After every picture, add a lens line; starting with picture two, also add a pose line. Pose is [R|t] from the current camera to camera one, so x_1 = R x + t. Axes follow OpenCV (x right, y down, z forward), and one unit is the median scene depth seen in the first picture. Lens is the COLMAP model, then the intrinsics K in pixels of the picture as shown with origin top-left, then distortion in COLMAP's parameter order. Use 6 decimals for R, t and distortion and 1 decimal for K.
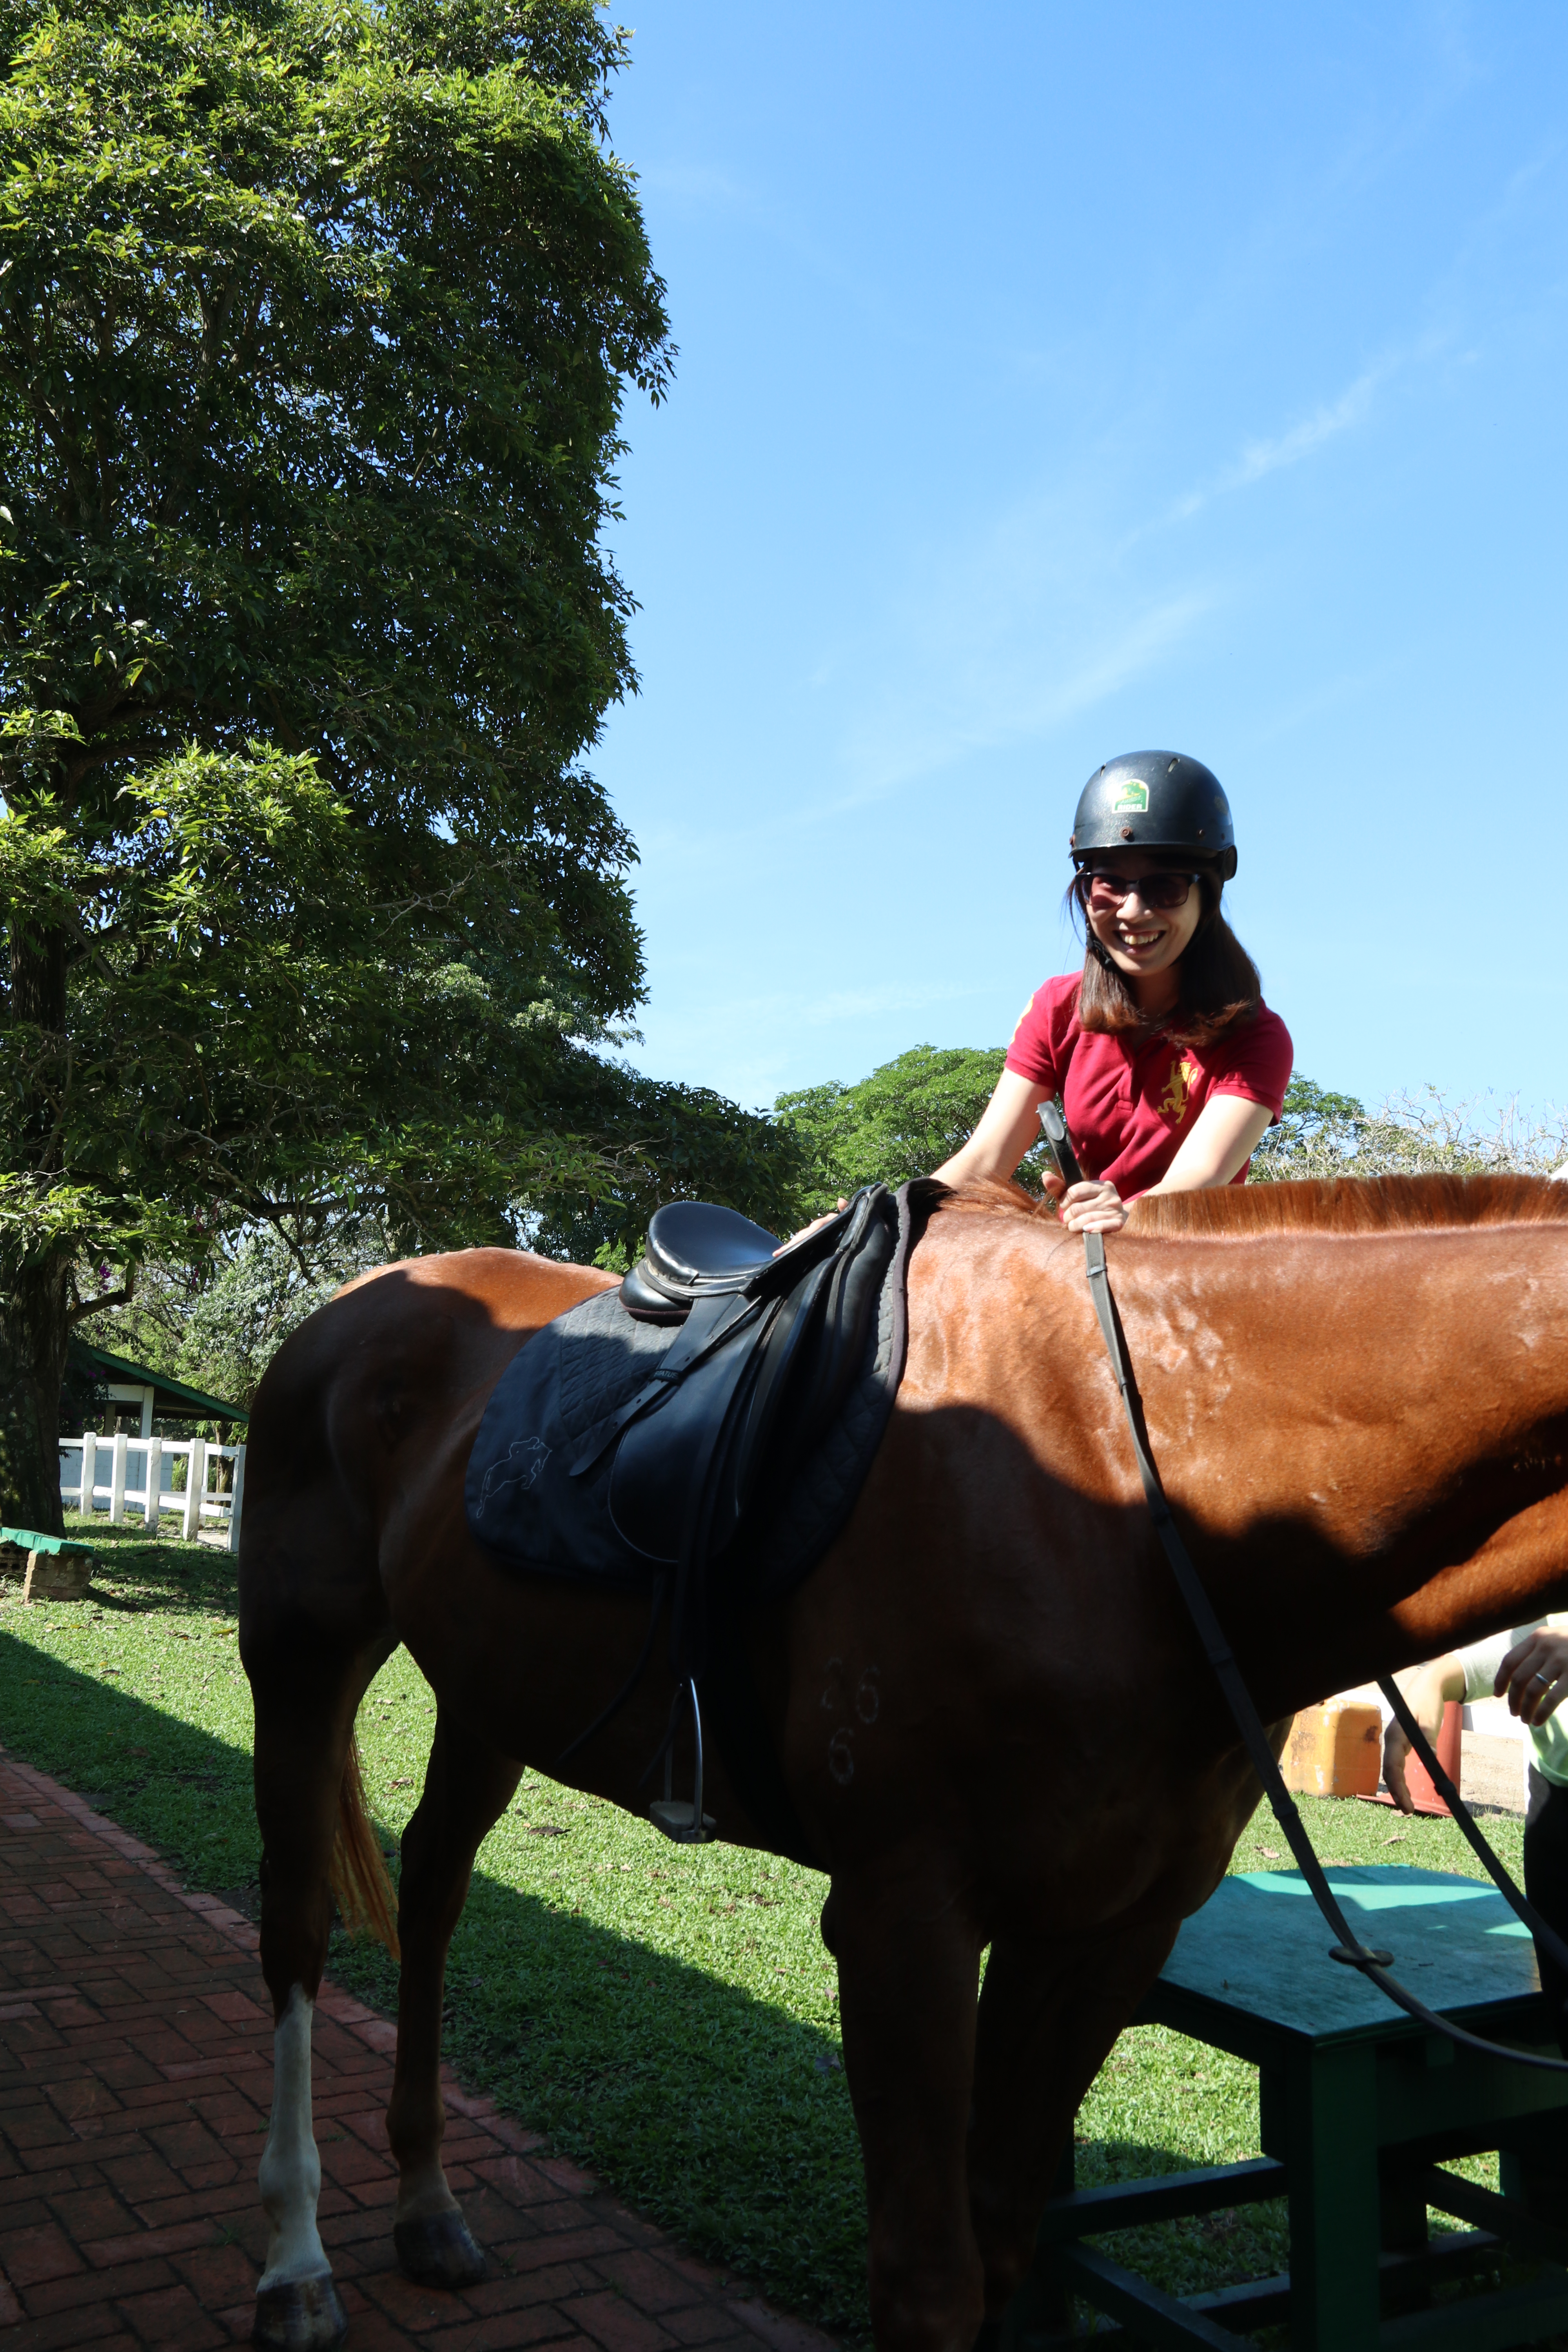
lens RADIAL K [[1936.7, 0, 786.0], [0, 1936.7, 1170.1], [0, 0, 1]] dist [-0.116992, 0.118907]
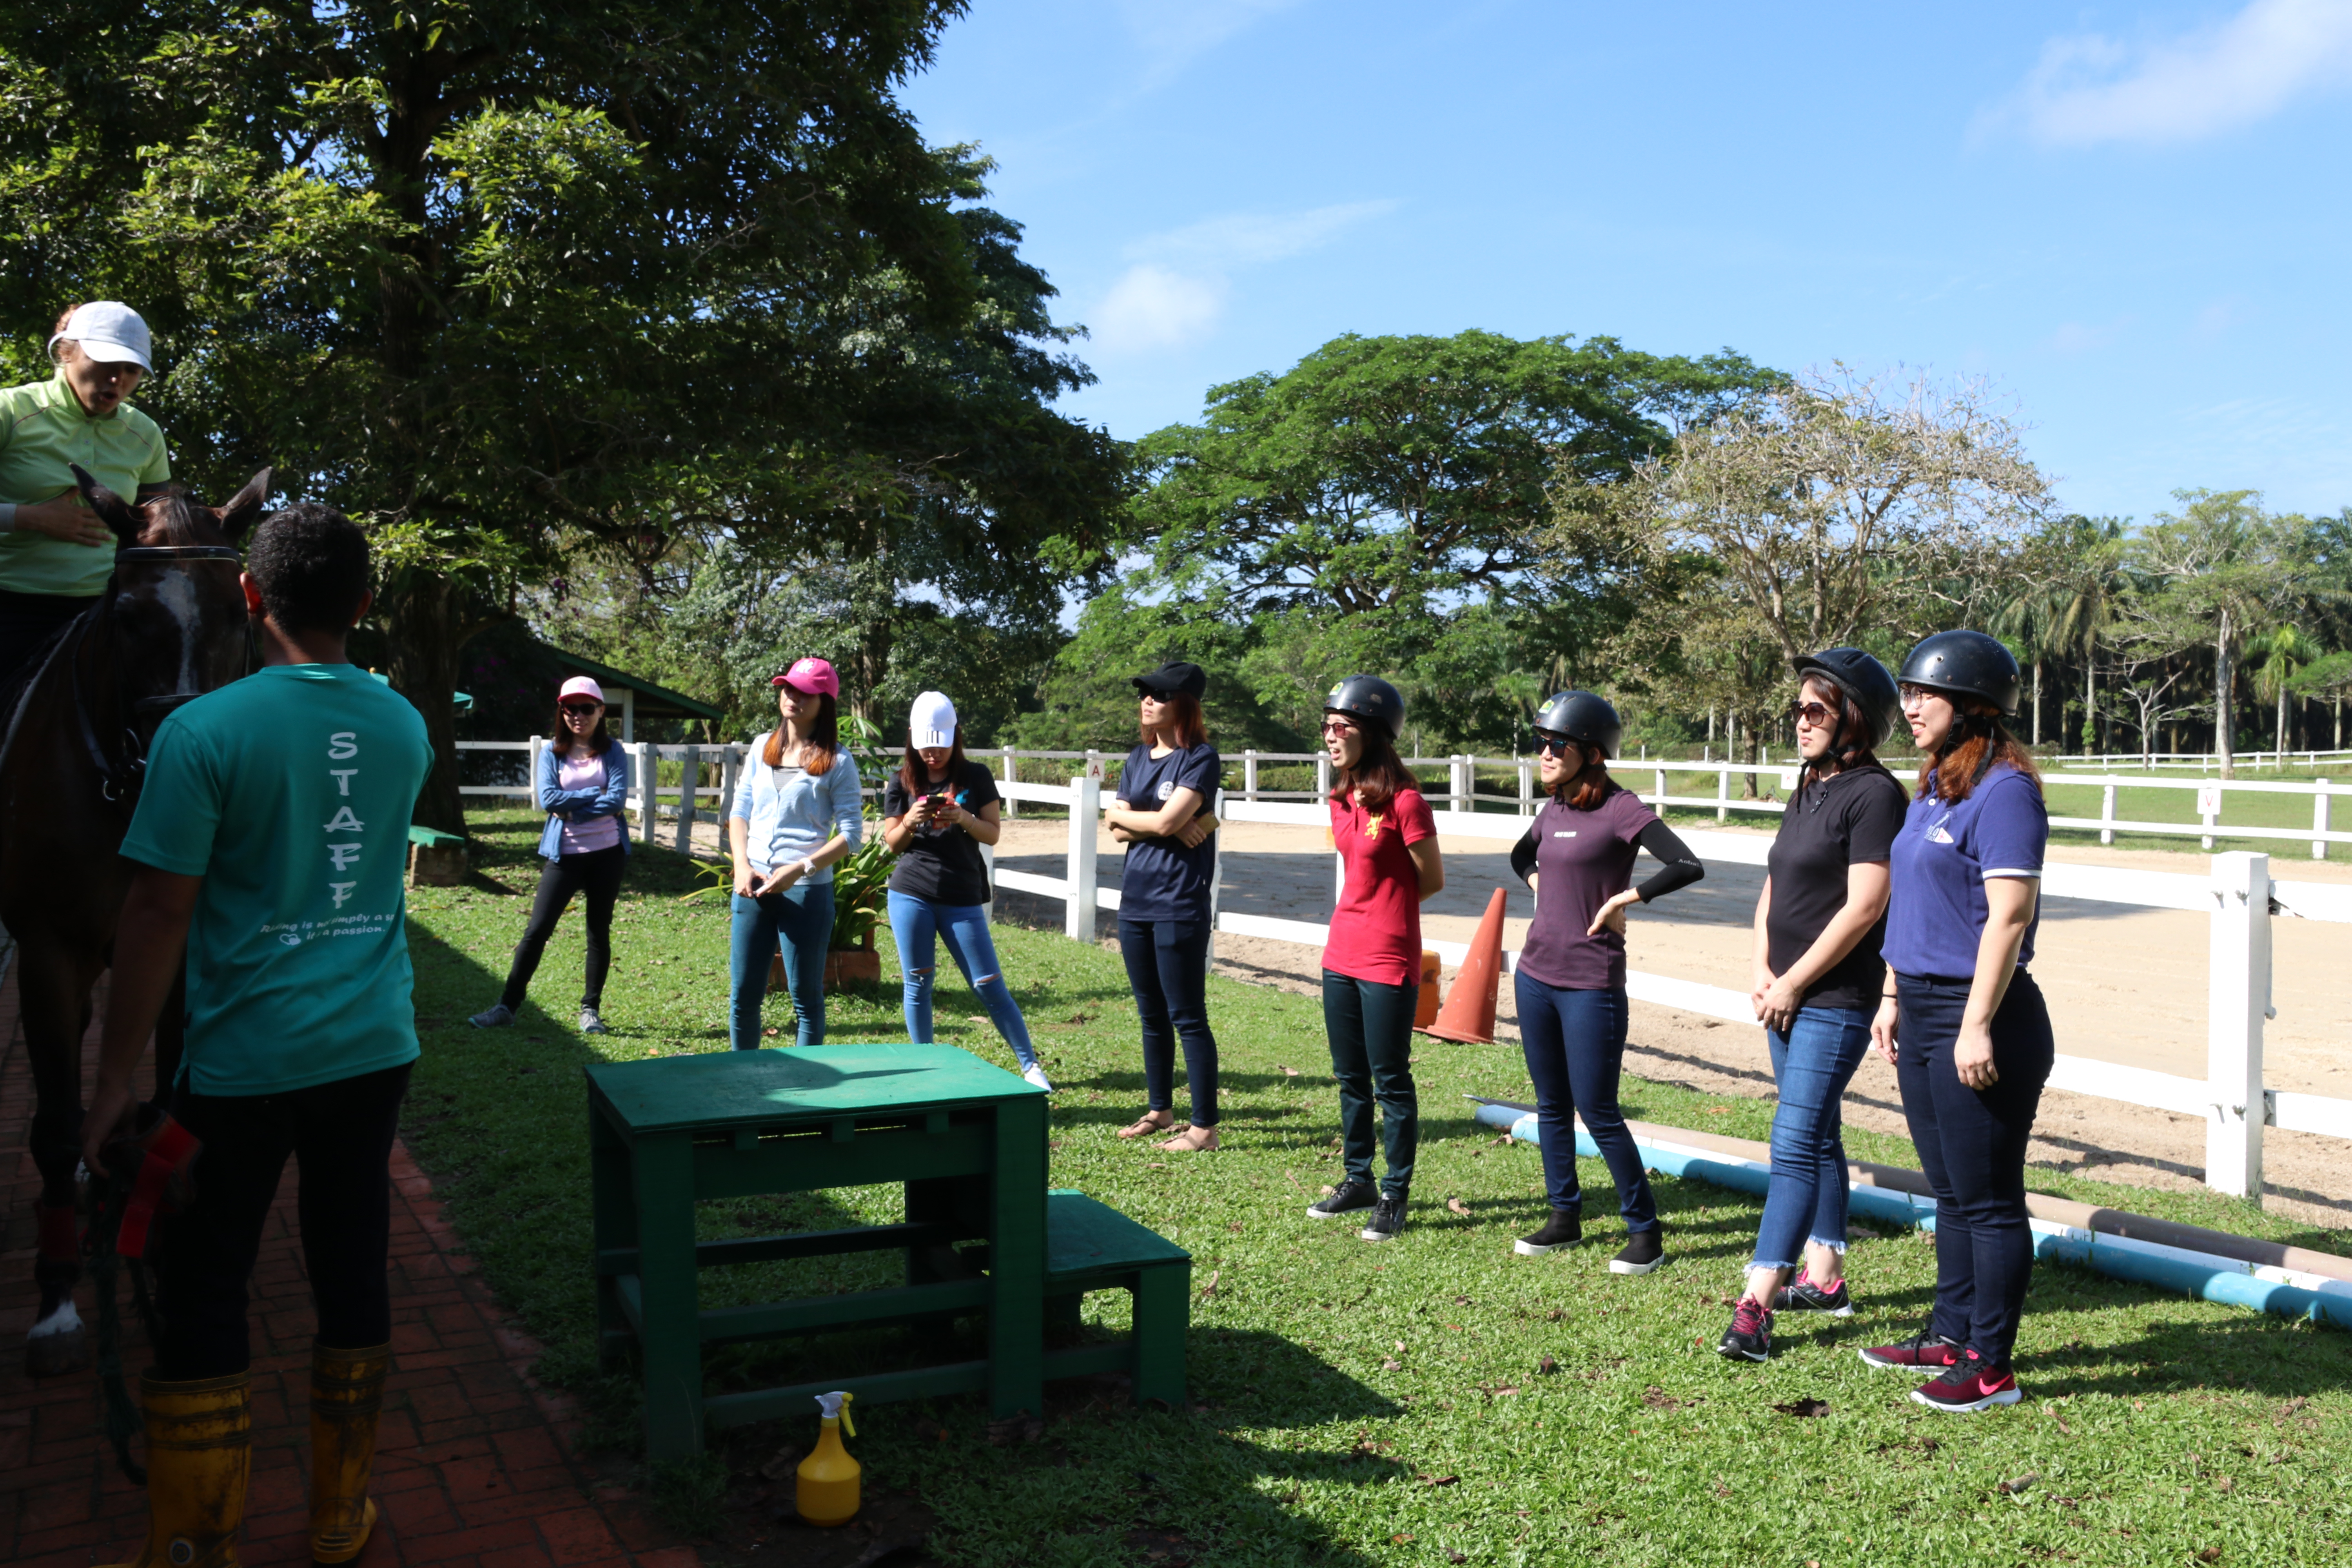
lens RADIAL K [[1907.7, 0, 1176.0], [0, 1907.7, 803.6], [0, 0, 1]] dist [-0.106791, 0.105132]
pose [[0.997515, -0.020868, -0.067286, 0.133195], [0.032705, 0.983133, 0.179943, -0.012236], [0.062396, -0.181696, 0.981373, -0.075702]]
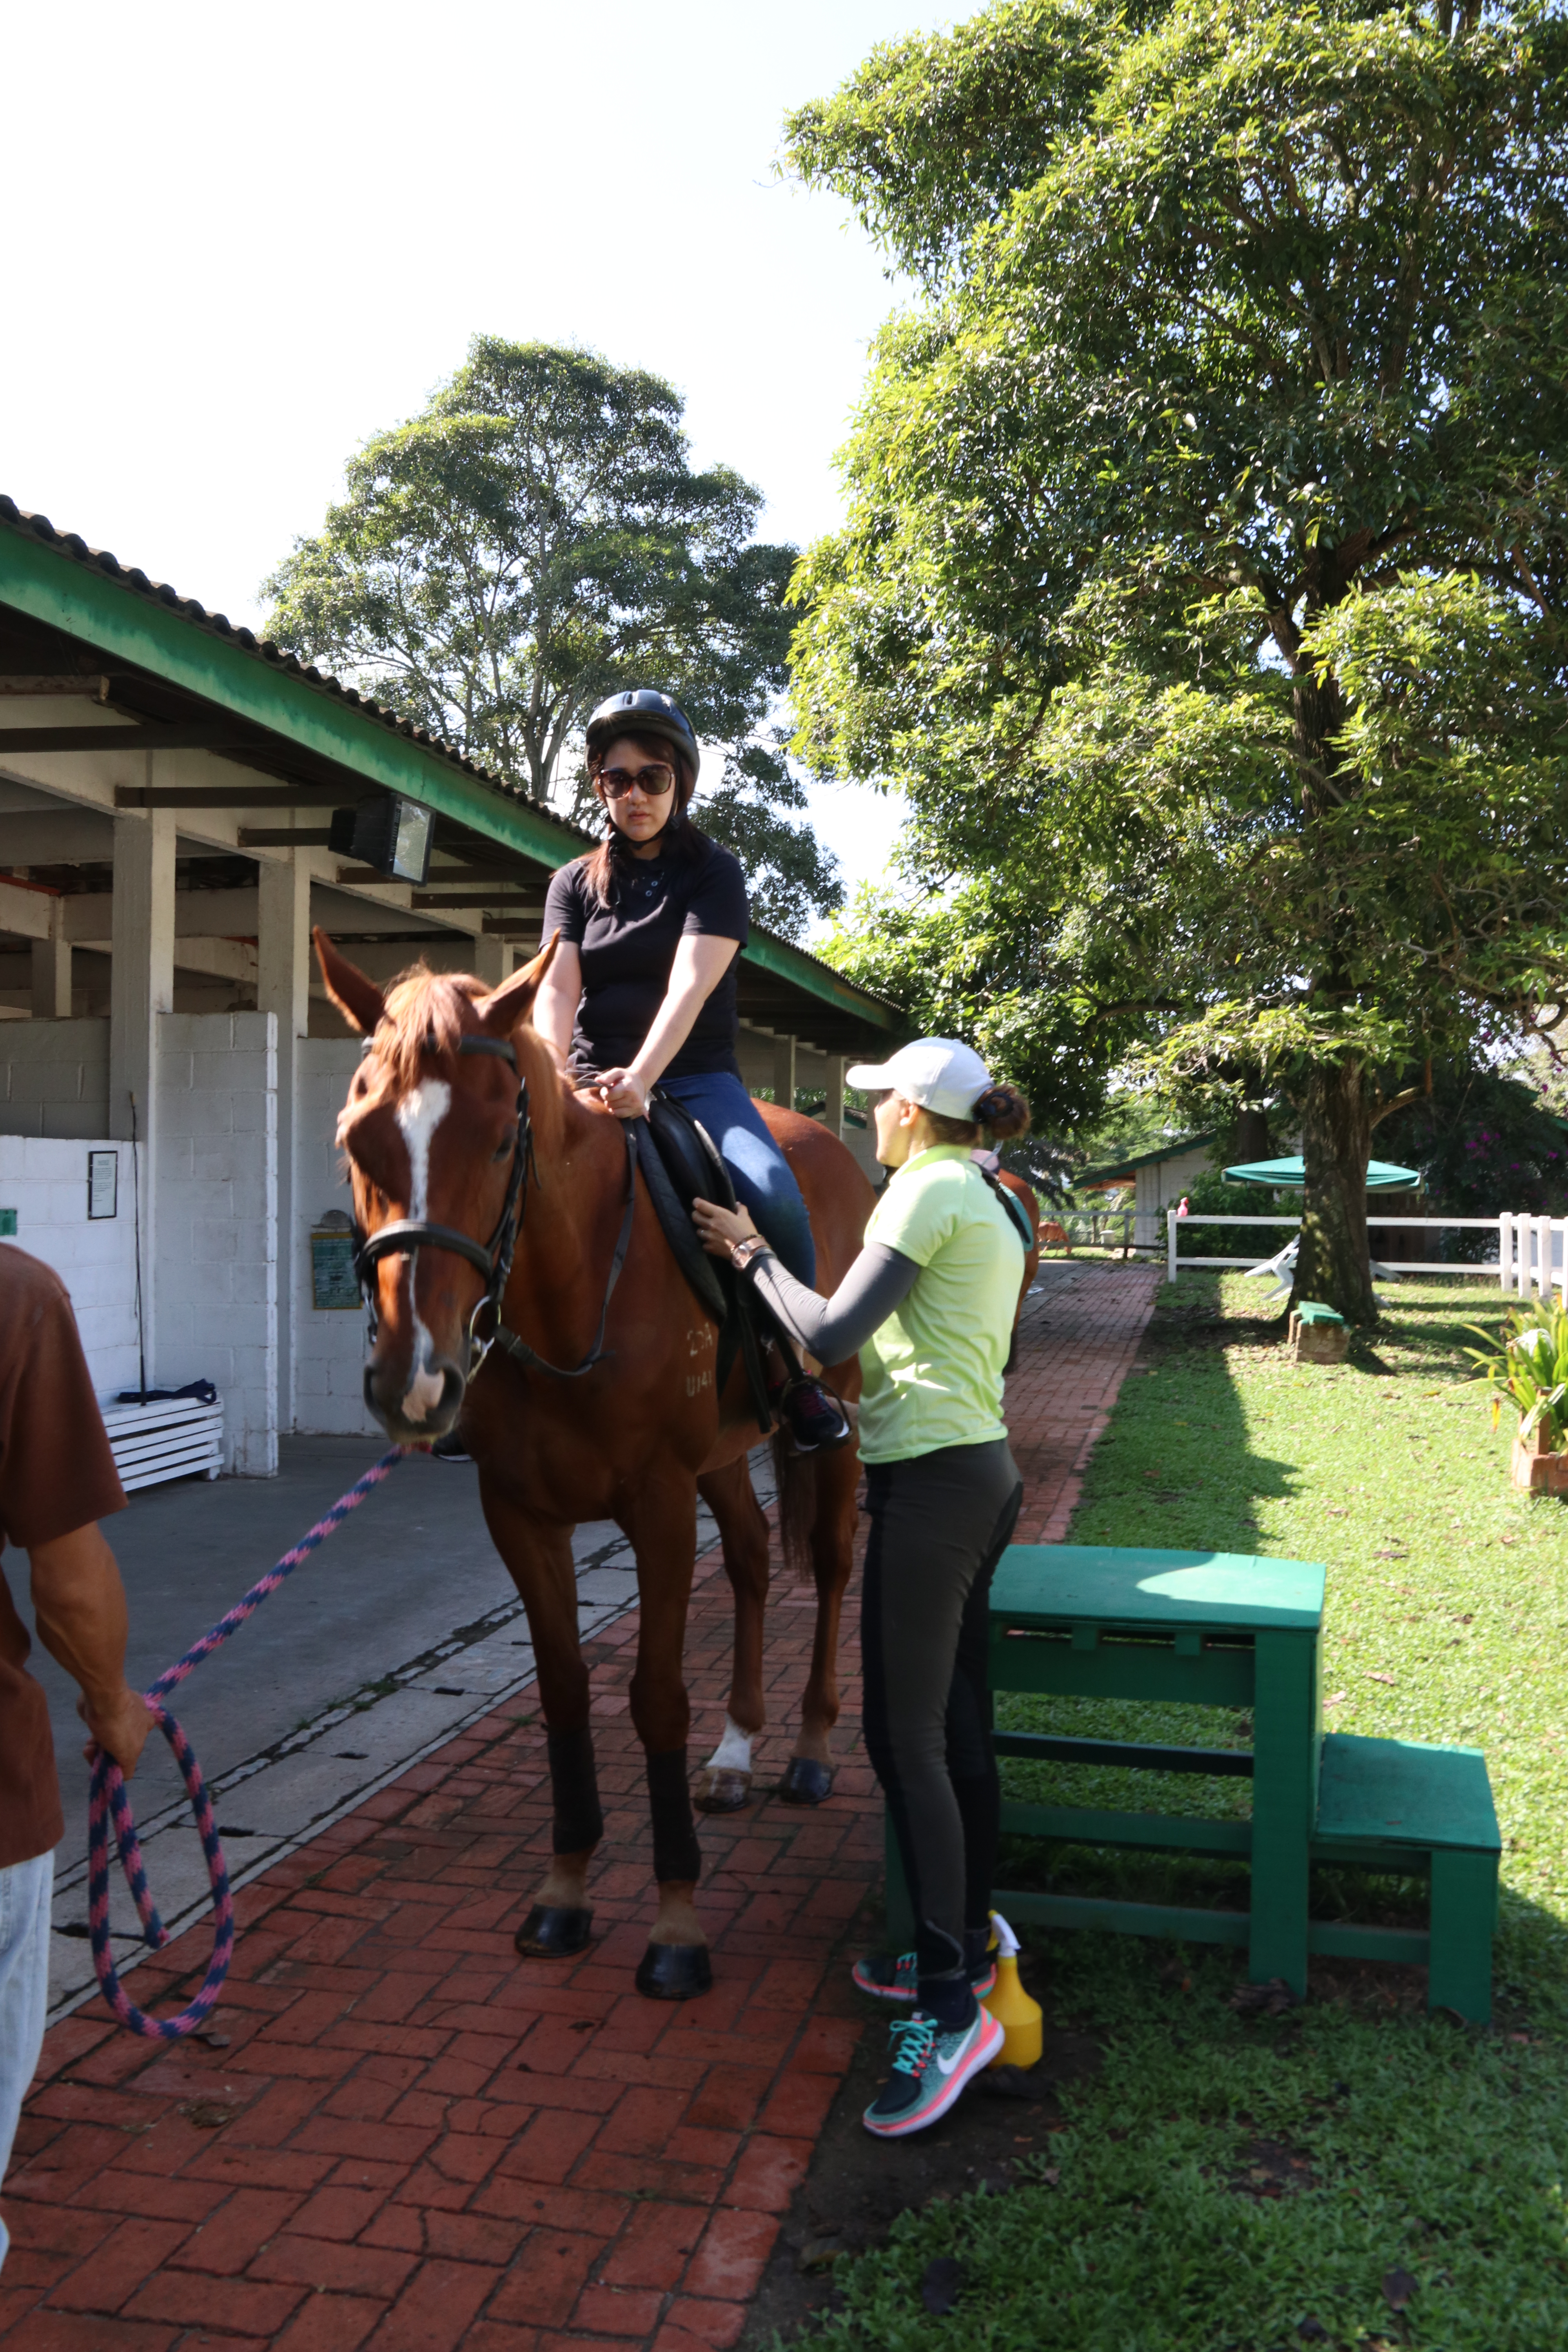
lens RADIAL K [[1931.1, 0, 781.1], [0, 1931.1, 1145.7], [0, 0, 1]] dist [-0.015169, -0.006316]
pose [[0.685638, -0.046227, -0.726474, 0.240394], [0.120722, 0.991383, 0.050851, -0.003954], [0.717863, -0.122567, 0.685310, -0.023473]]
